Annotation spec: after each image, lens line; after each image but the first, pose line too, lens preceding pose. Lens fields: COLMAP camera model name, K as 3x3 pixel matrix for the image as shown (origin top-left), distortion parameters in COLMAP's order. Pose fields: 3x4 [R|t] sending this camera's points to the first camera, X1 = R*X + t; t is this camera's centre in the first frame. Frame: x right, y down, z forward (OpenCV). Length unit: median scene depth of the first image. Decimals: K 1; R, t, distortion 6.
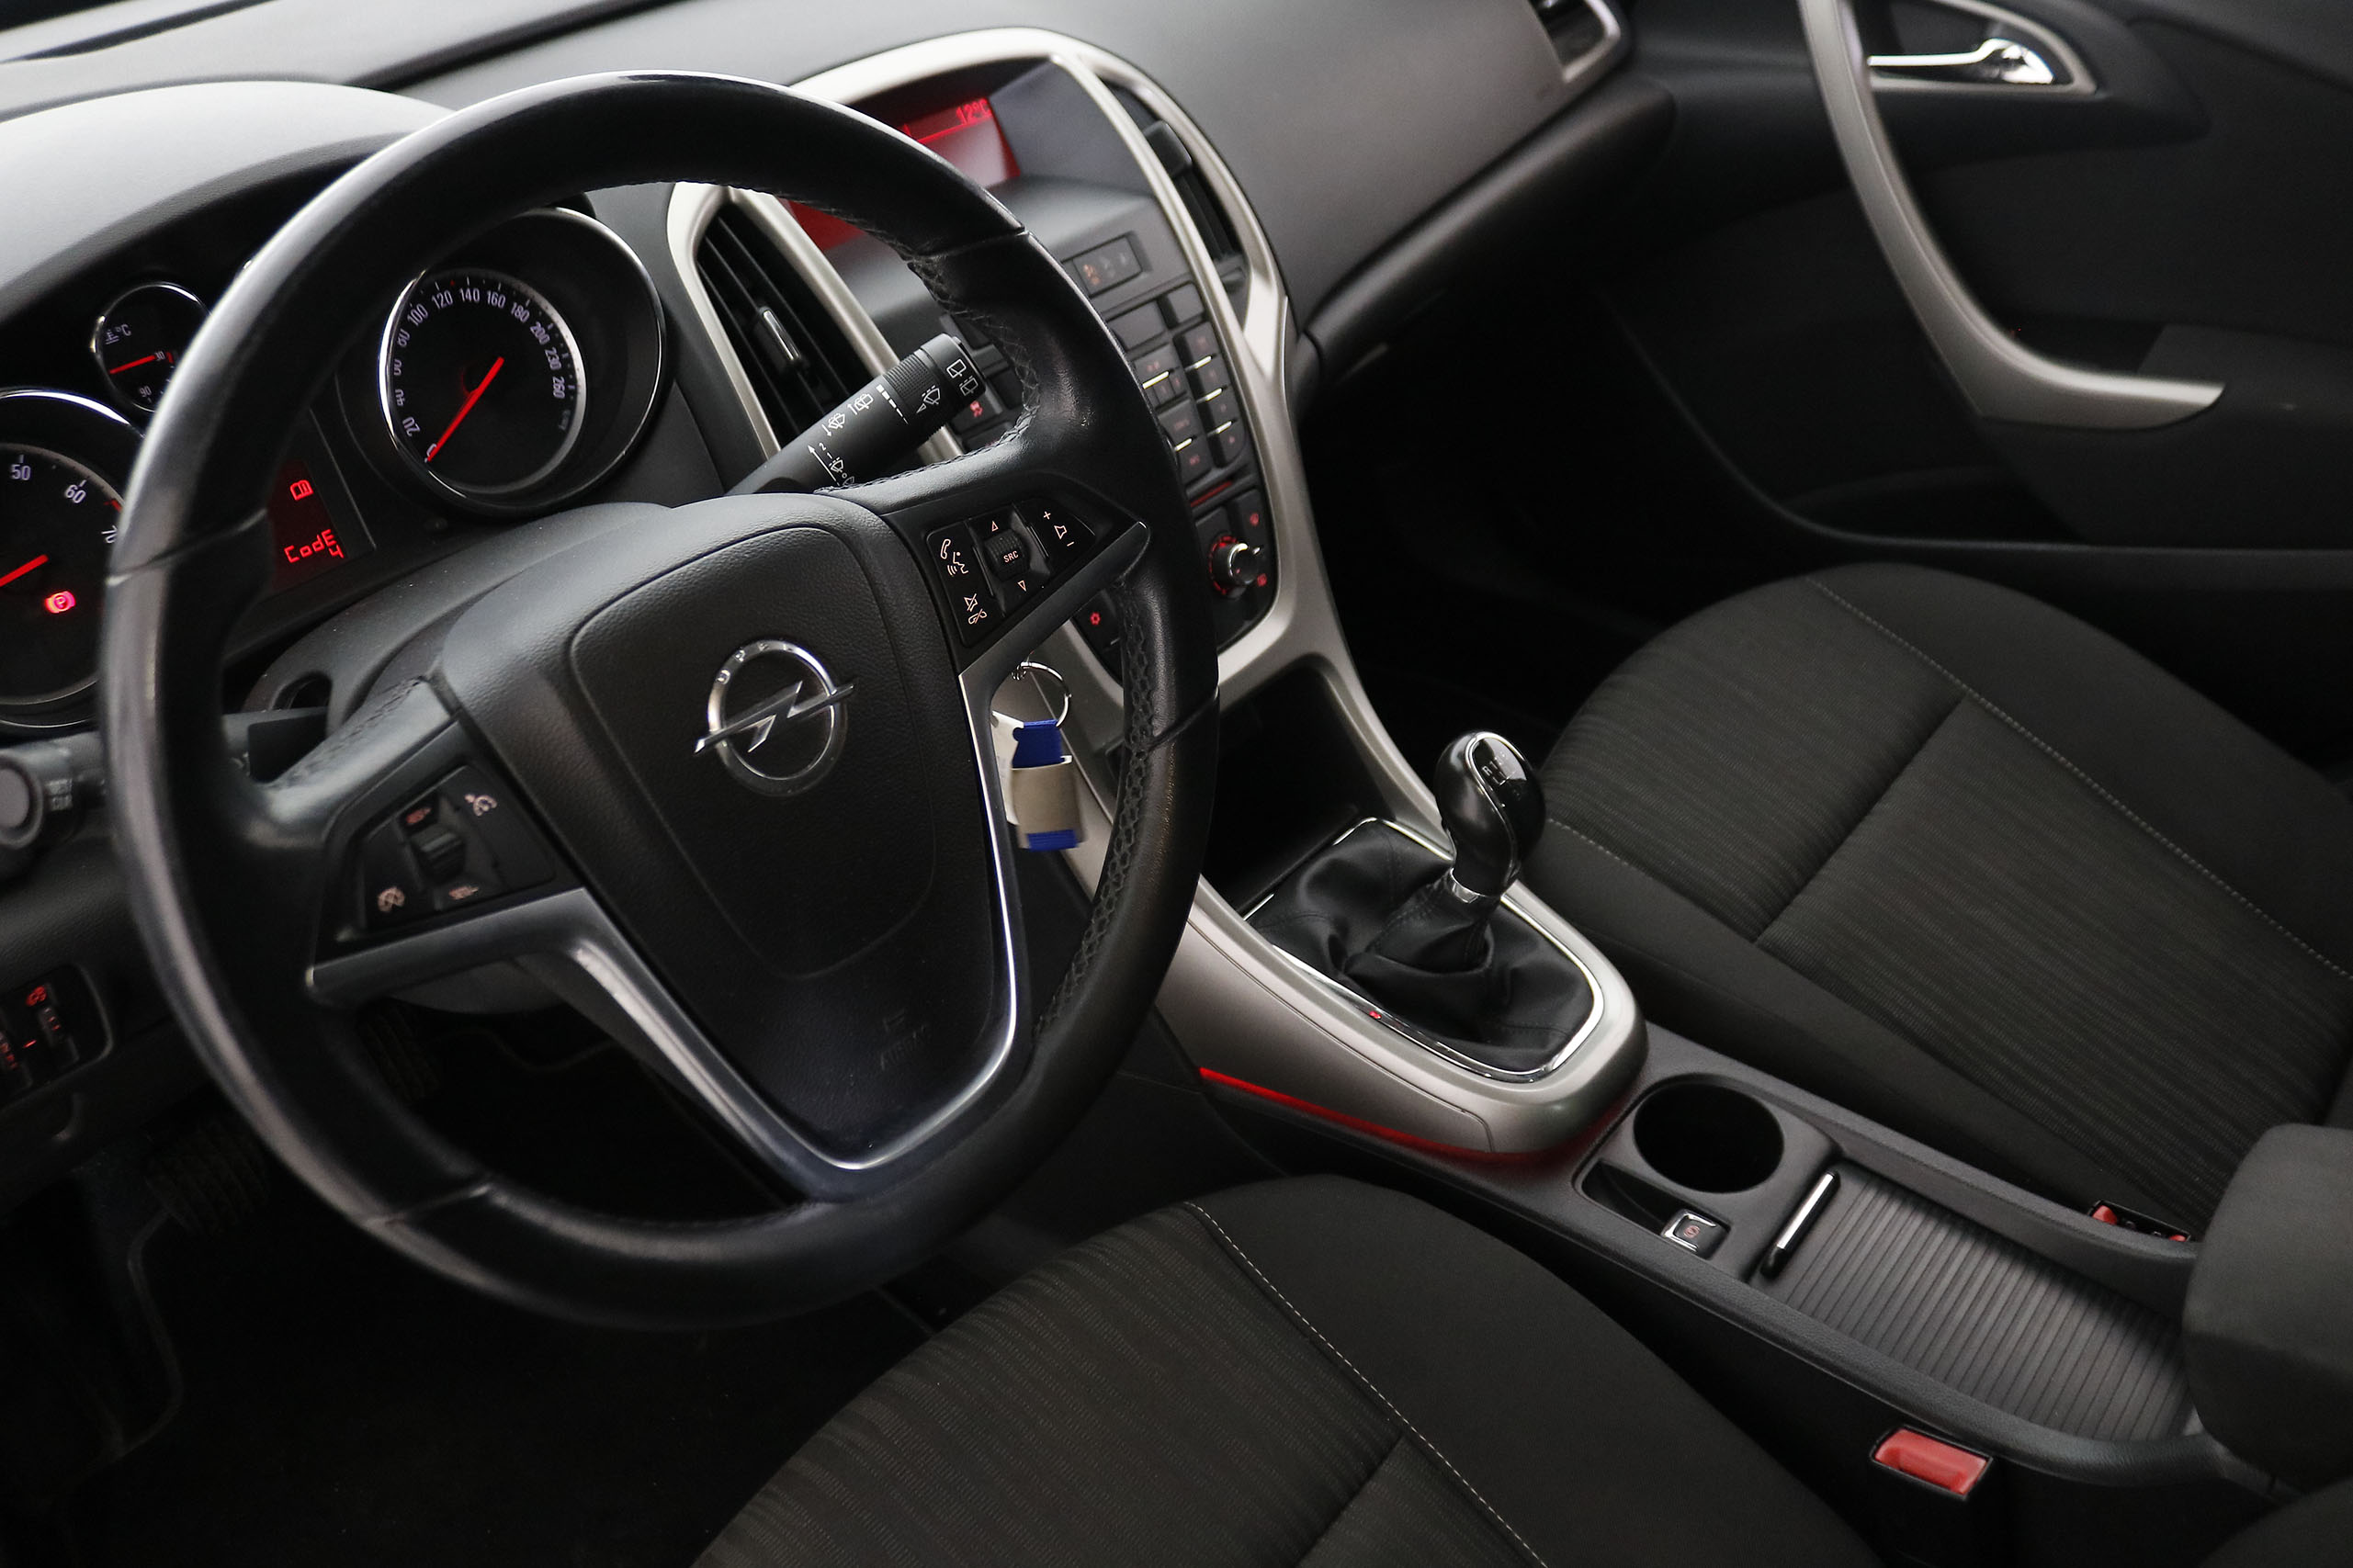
lens RADIAL K [[1906.4, 0, 1176.5], [0, 1906.4, 784.0], [0, 0, 1]] dist [-0.167850, 0.130182]
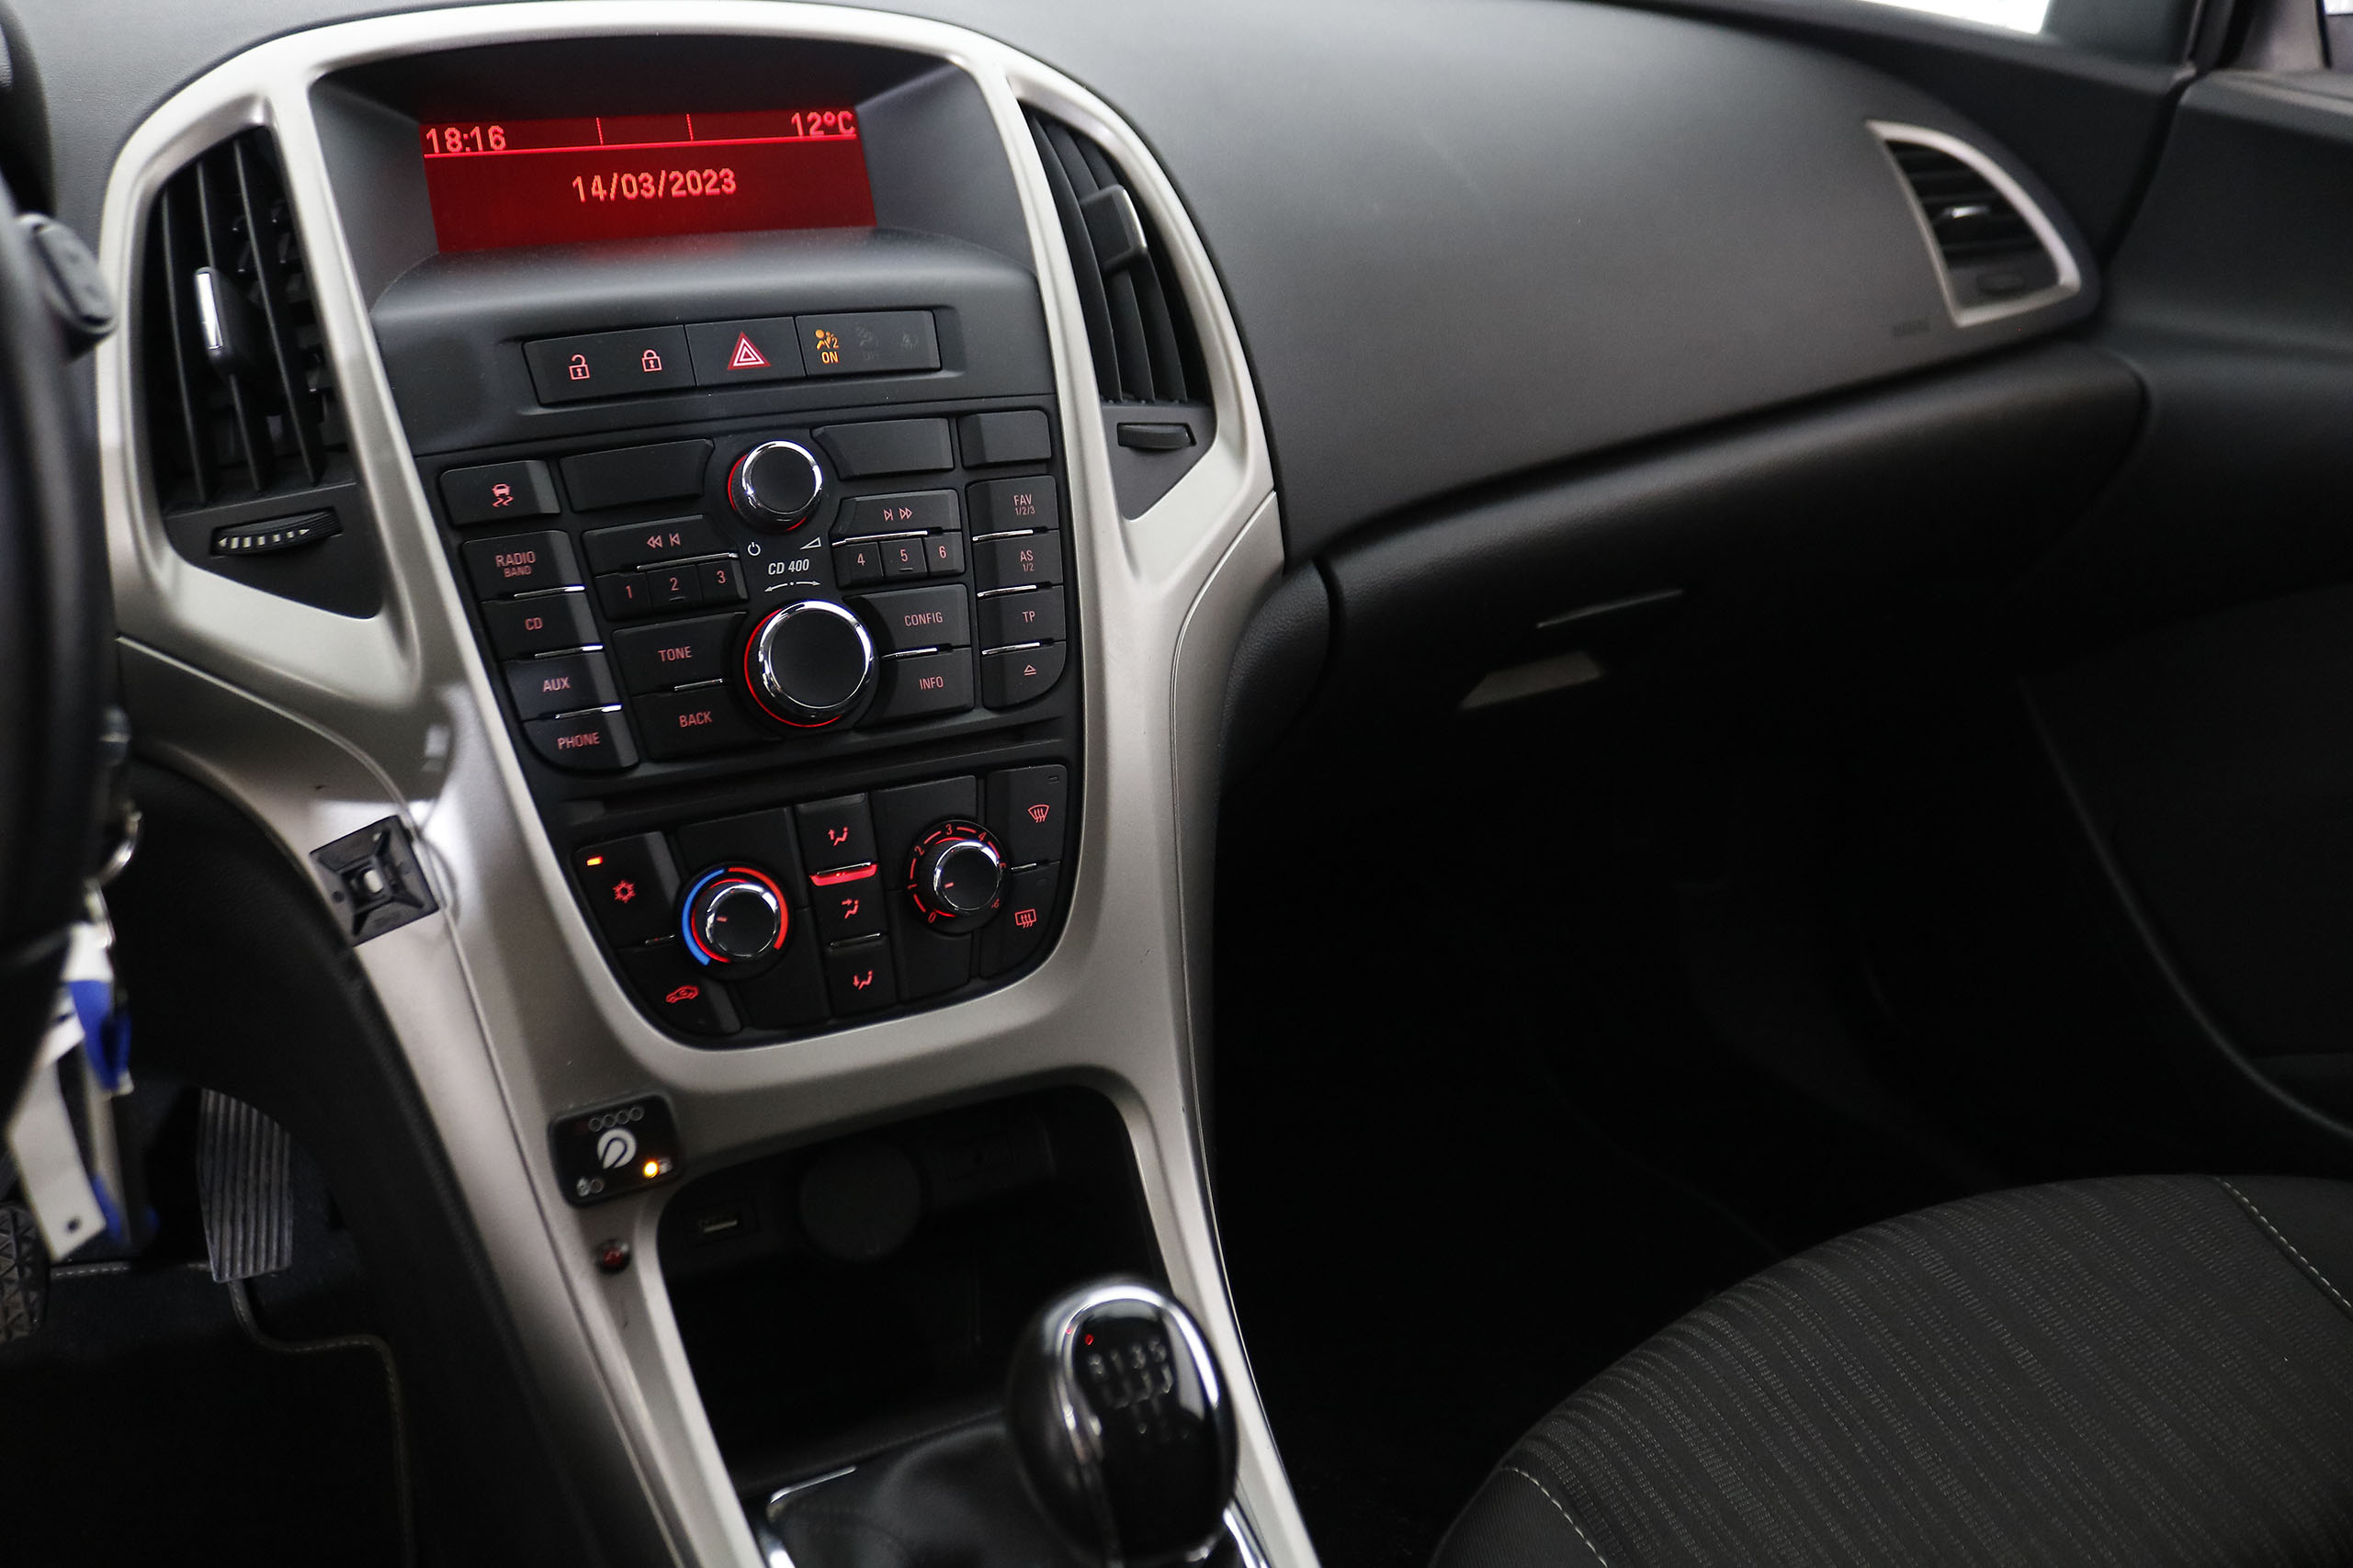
lens RADIAL K [[1906.4, 0, 1176.5], [0, 1906.4, 784.0], [0, 0, 1]] dist [-0.167850, 0.130182]
pose [[0.919498, 0.205581, -0.335053, 0.248744], [-0.269130, 0.950486, -0.155386, -0.063128], [0.286519, 0.233049, 0.929298, 0.433729]]
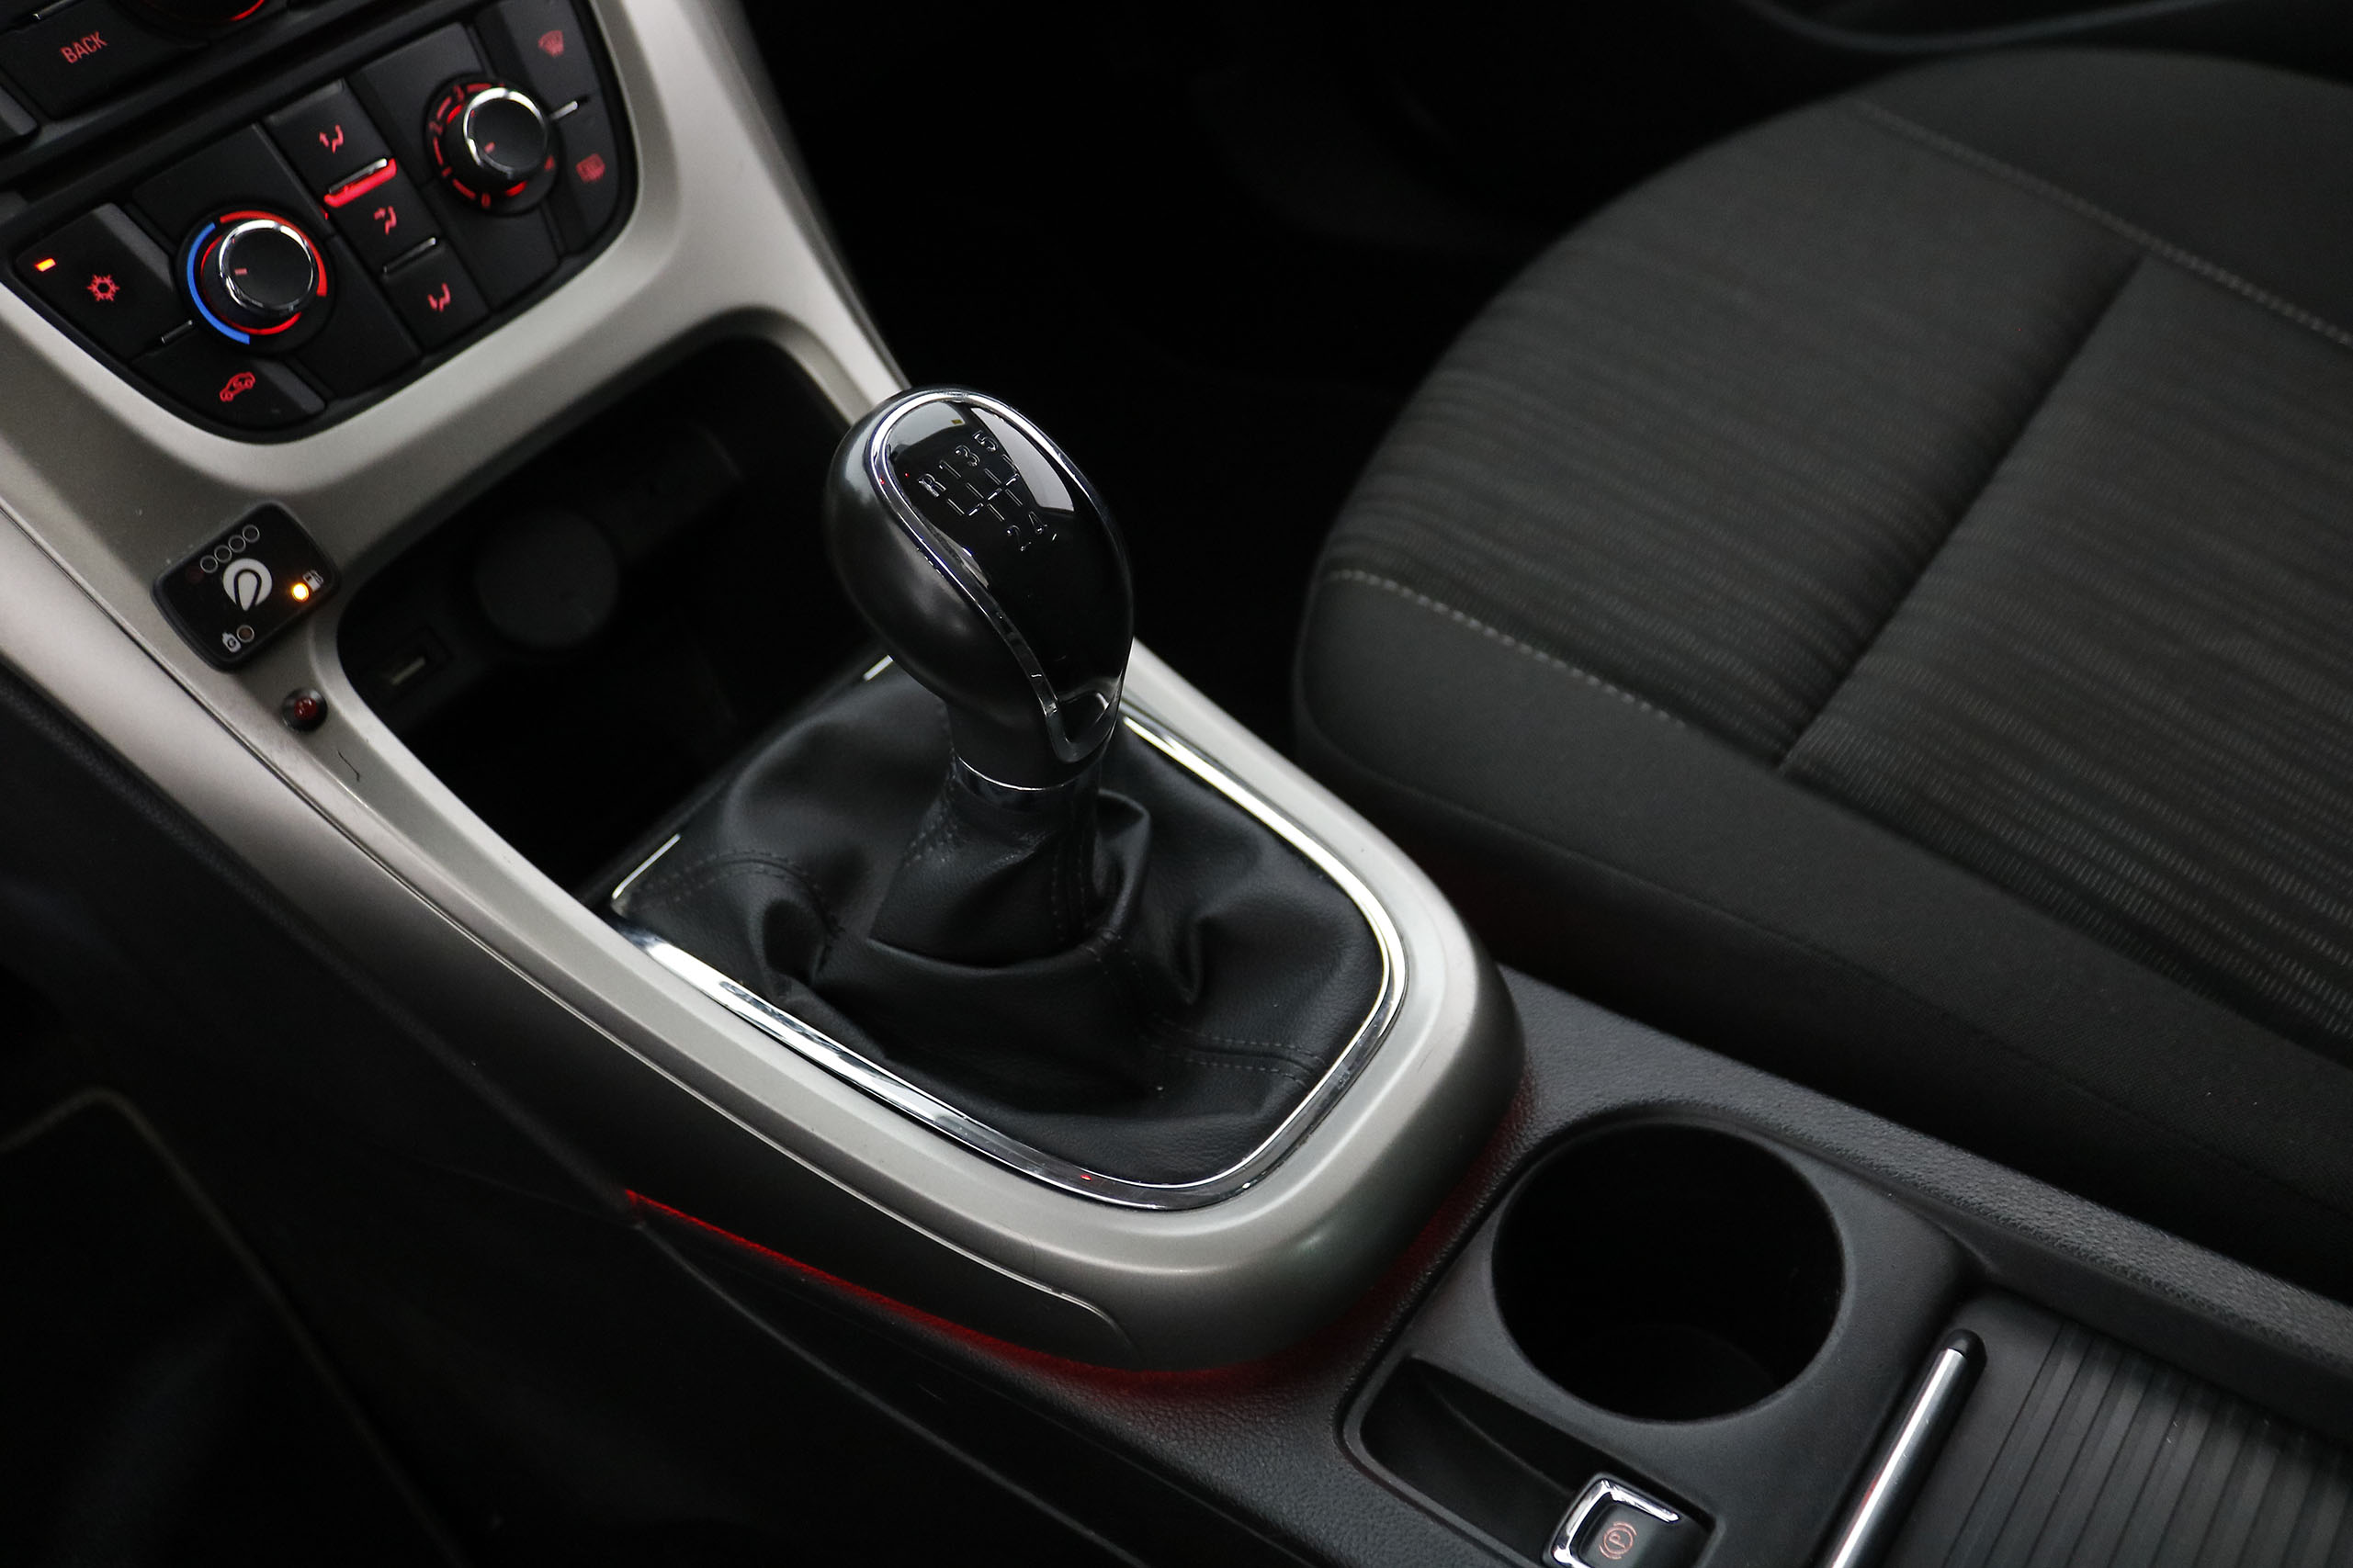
lens RADIAL K [[1906.4, 0, 1176.5], [0, 1906.4, 784.0], [0, 0, 1]] dist [-0.167850, 0.130182]
pose [[0.987405, -0.132201, -0.086912, 0.192203], [0.140444, 0.985347, 0.096781, 0.018752], [0.072844, -0.107768, 0.991504, 0.493700]]
